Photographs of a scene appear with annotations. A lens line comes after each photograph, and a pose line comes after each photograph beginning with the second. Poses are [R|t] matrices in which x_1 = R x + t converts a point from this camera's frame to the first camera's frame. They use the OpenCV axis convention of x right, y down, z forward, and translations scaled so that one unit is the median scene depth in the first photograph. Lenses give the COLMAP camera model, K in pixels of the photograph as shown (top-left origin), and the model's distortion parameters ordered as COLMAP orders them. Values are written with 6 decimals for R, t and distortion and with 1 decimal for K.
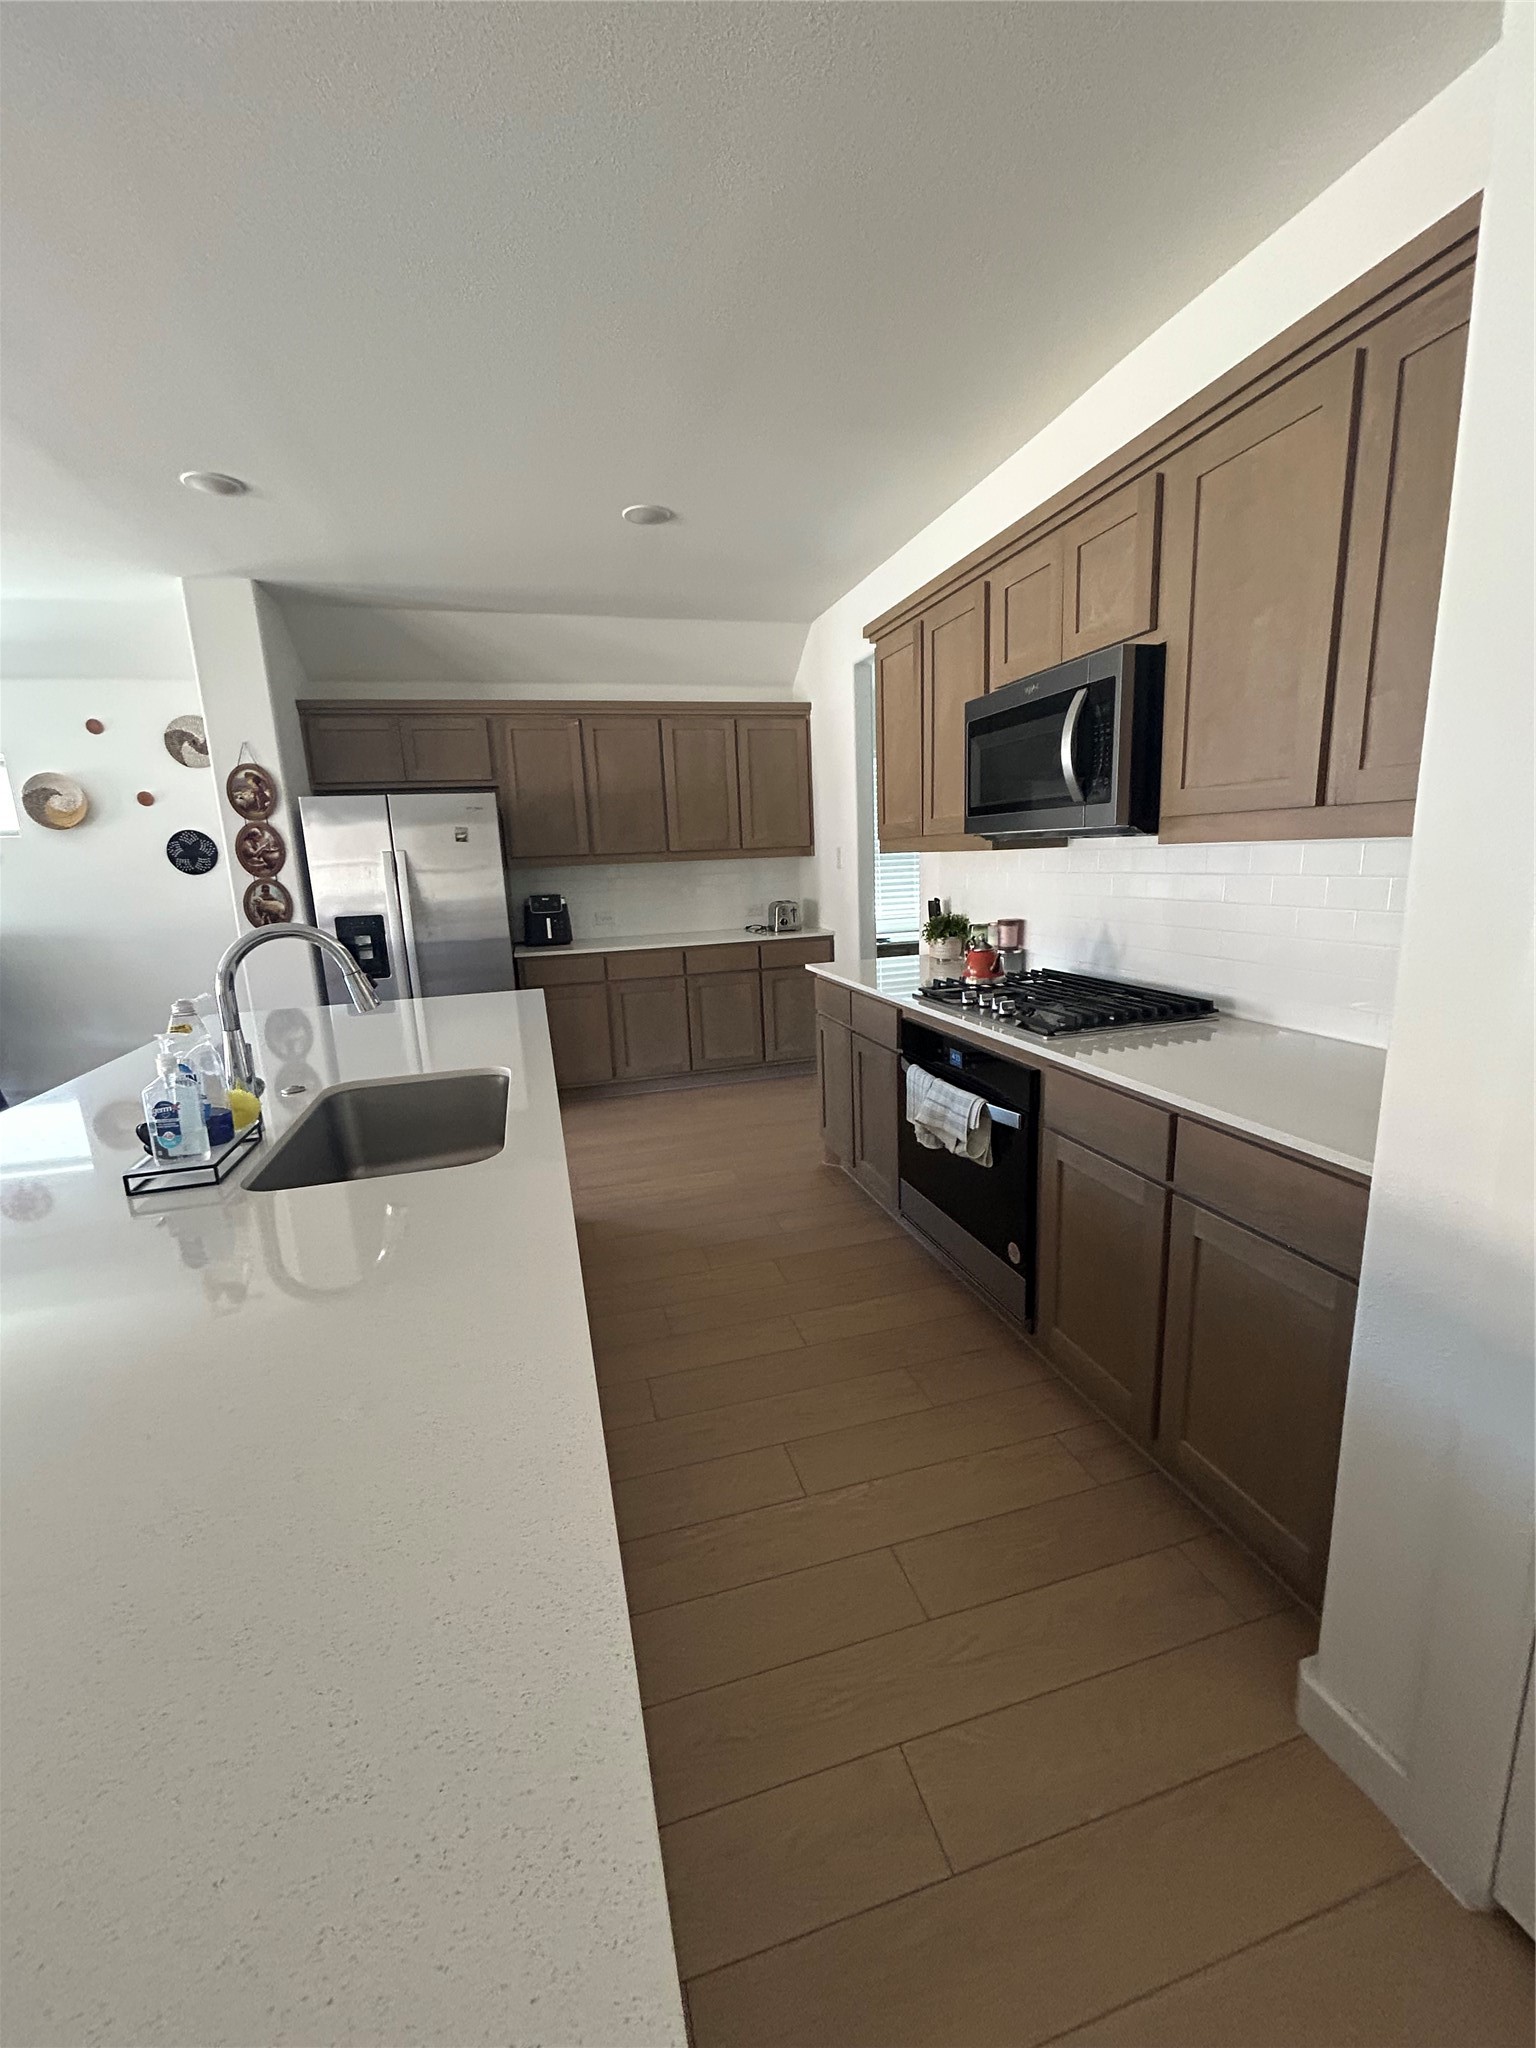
lens RADIAL K [[828.2, 0, 762.0], [0, 828.2, 1015.5], [0, 0, 1]] dist [0.001450, 0.000136]
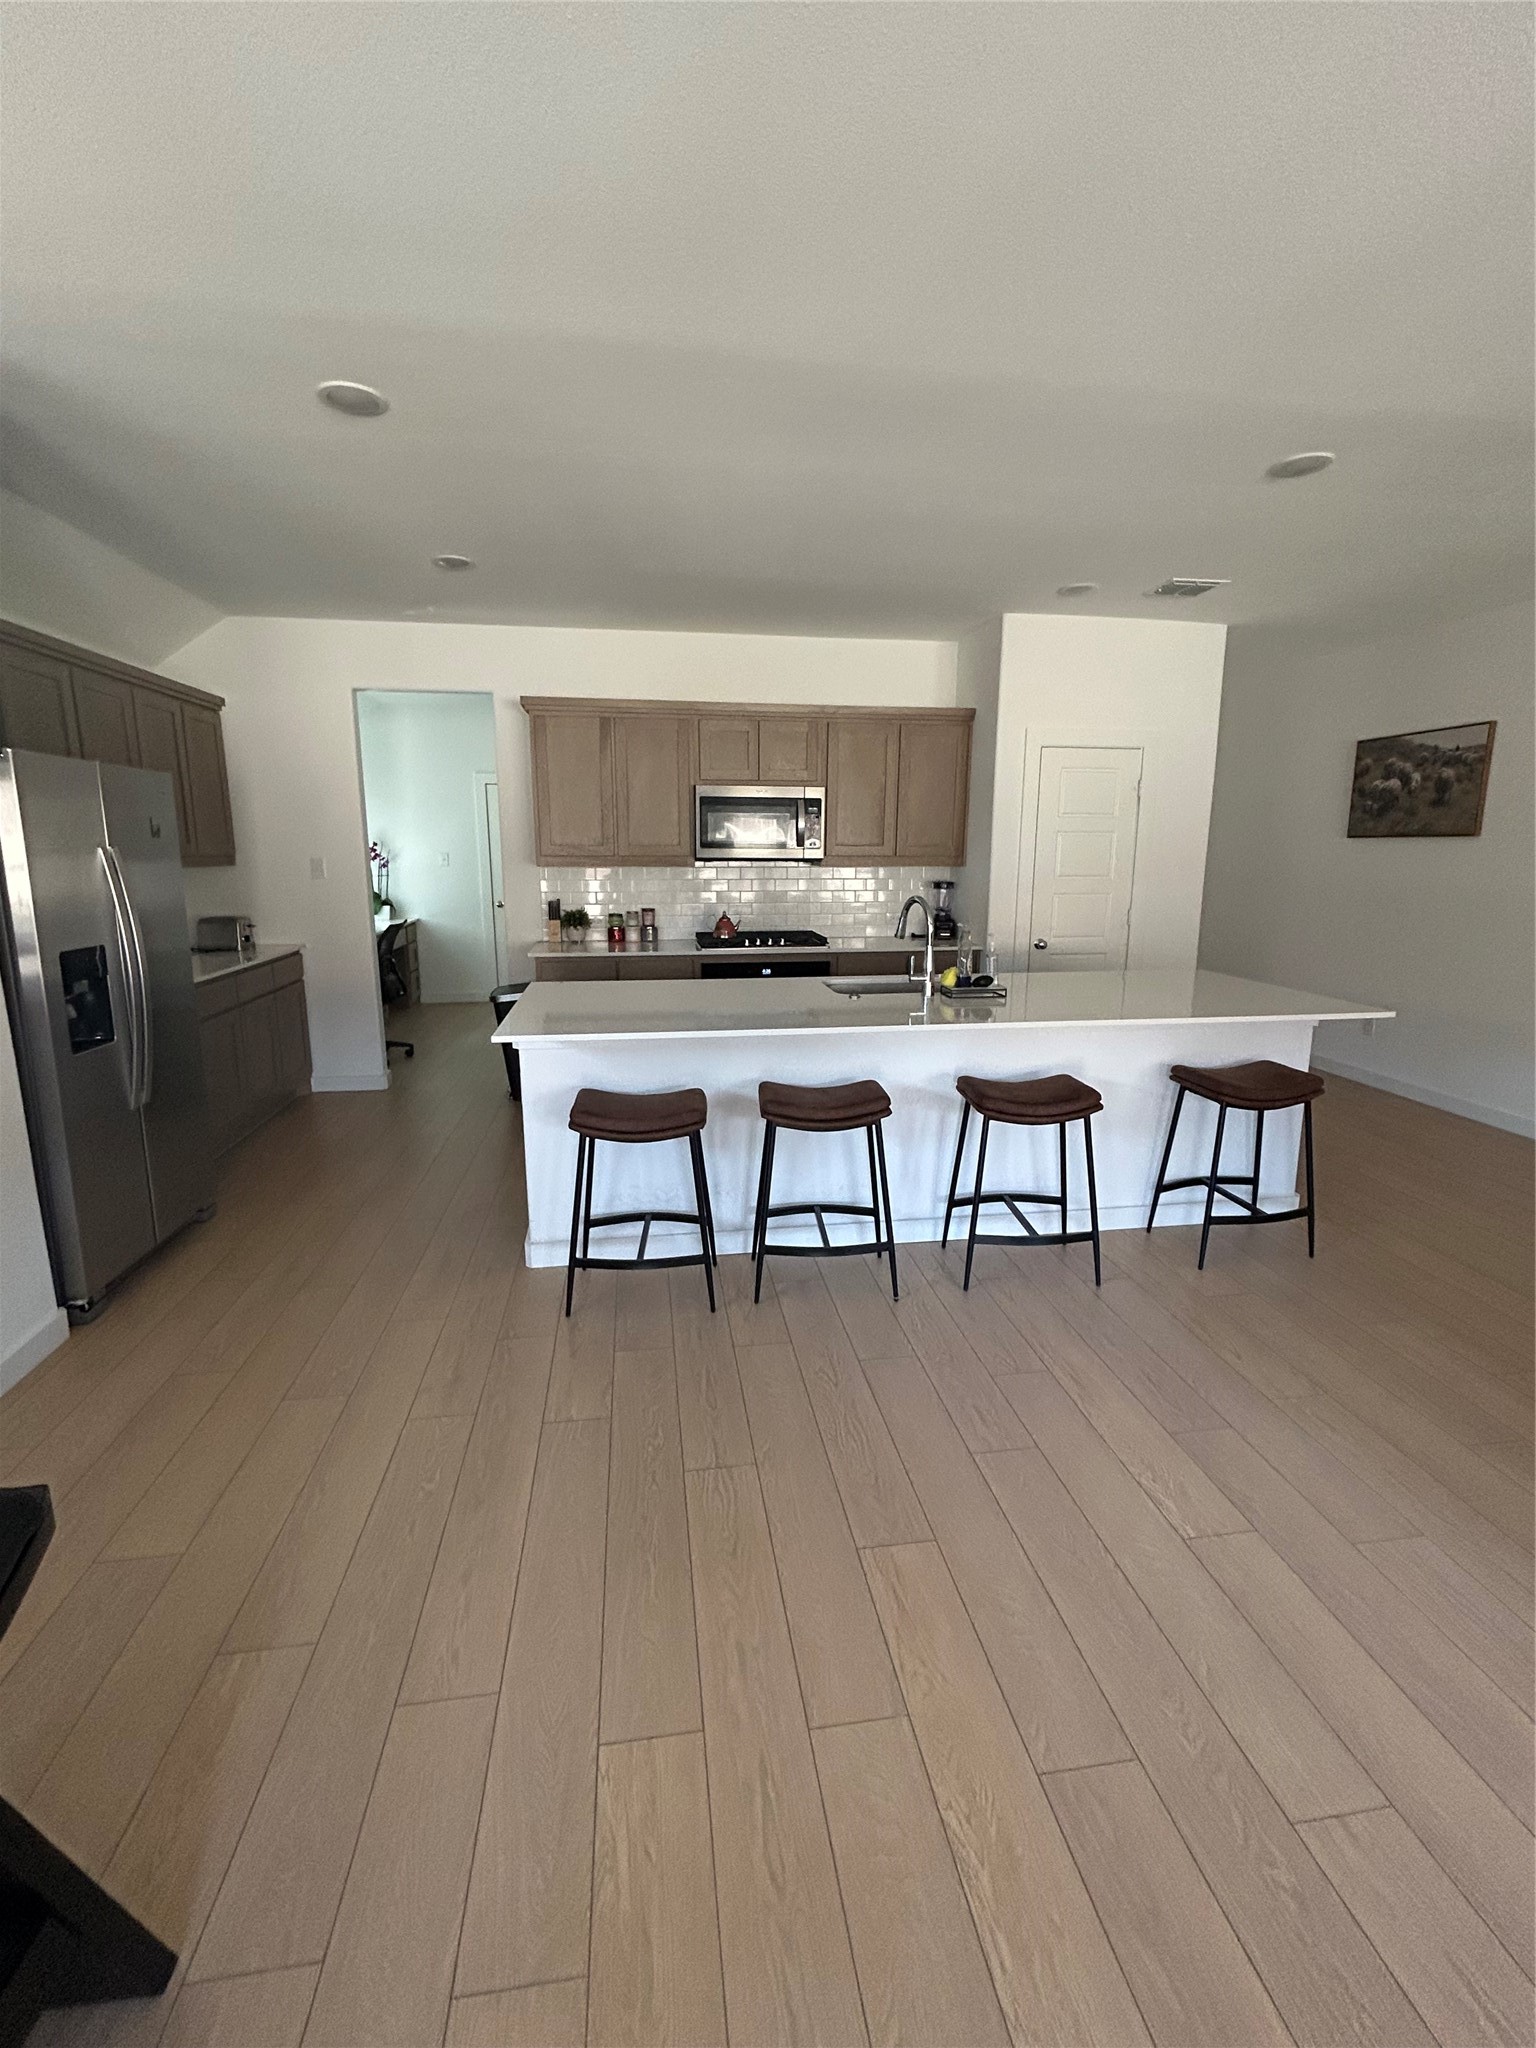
lens RADIAL K [[912.6, 0, 768.0], [0, 912.6, 1024.0], [0, 0, 1]] dist [0.000163, 0.000012]
pose [[0.120320, -0.148222, 0.981608, -1.588875], [0.181318, 0.975440, 0.125066, -0.080991], [-0.976036, 0.162936, 0.144240, 0.580195]]
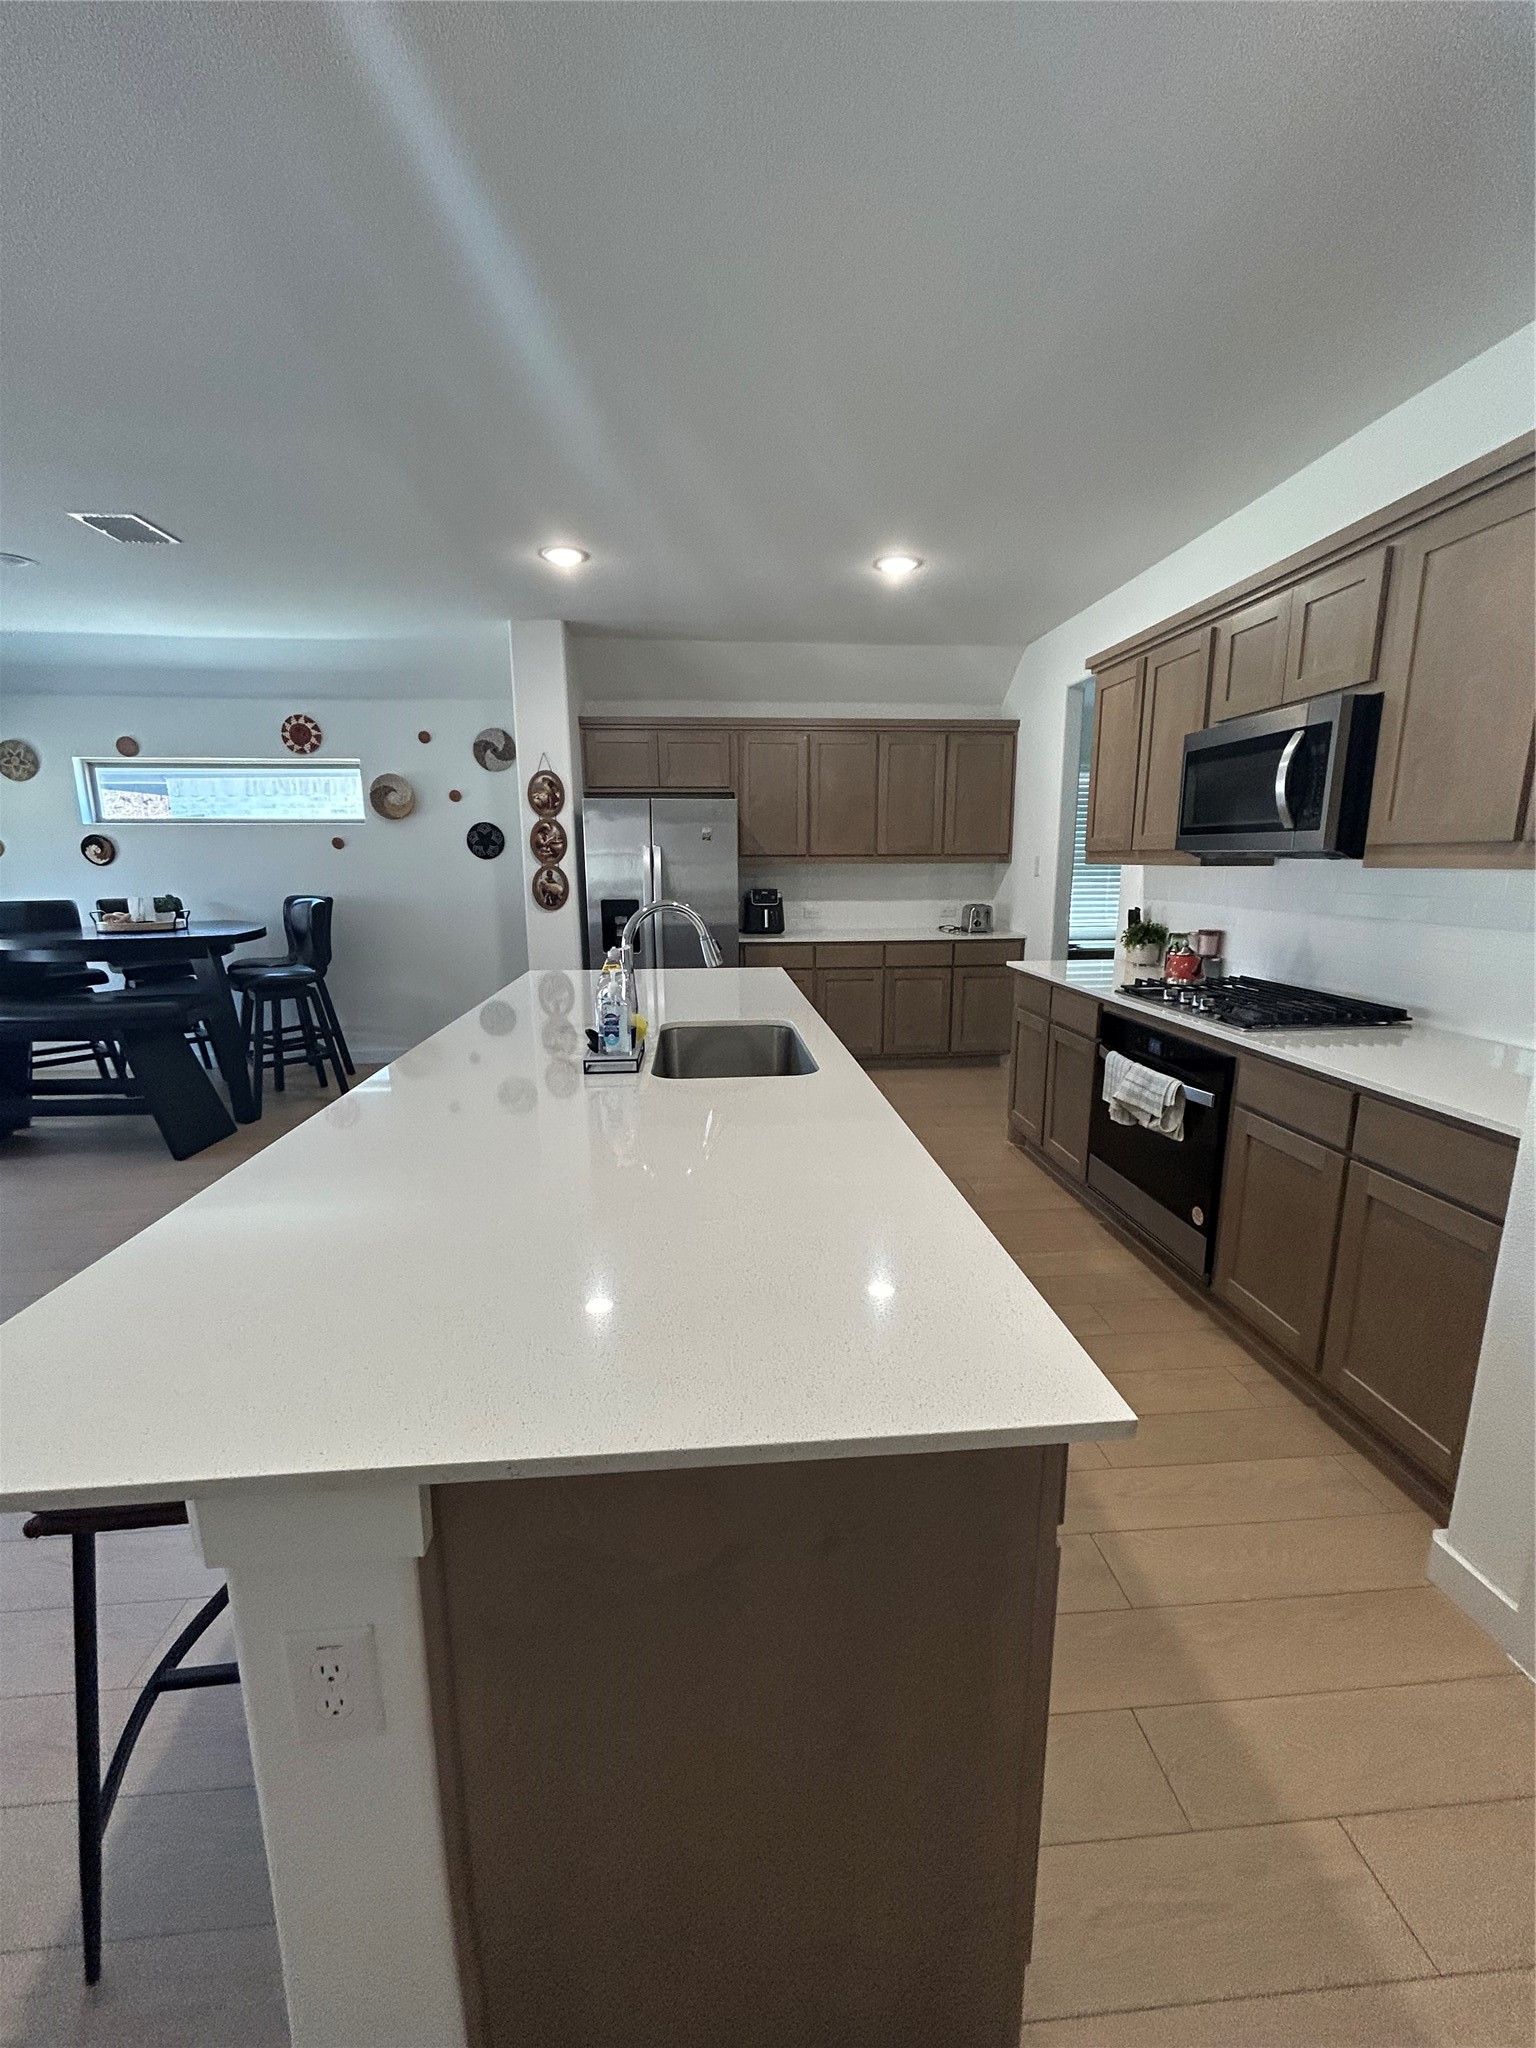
lens RADIAL K [[824.2, 0, 769.8], [0, 824.2, 1018.0], [0, 0, 1]] dist [-0.000589, 0.000177]
pose [[0.981721, 0.071842, -0.176249, -0.075018], [-0.071156, 0.997413, 0.010215, 0.031609], [0.176527, 0.002513, 0.984293, -0.179963]]
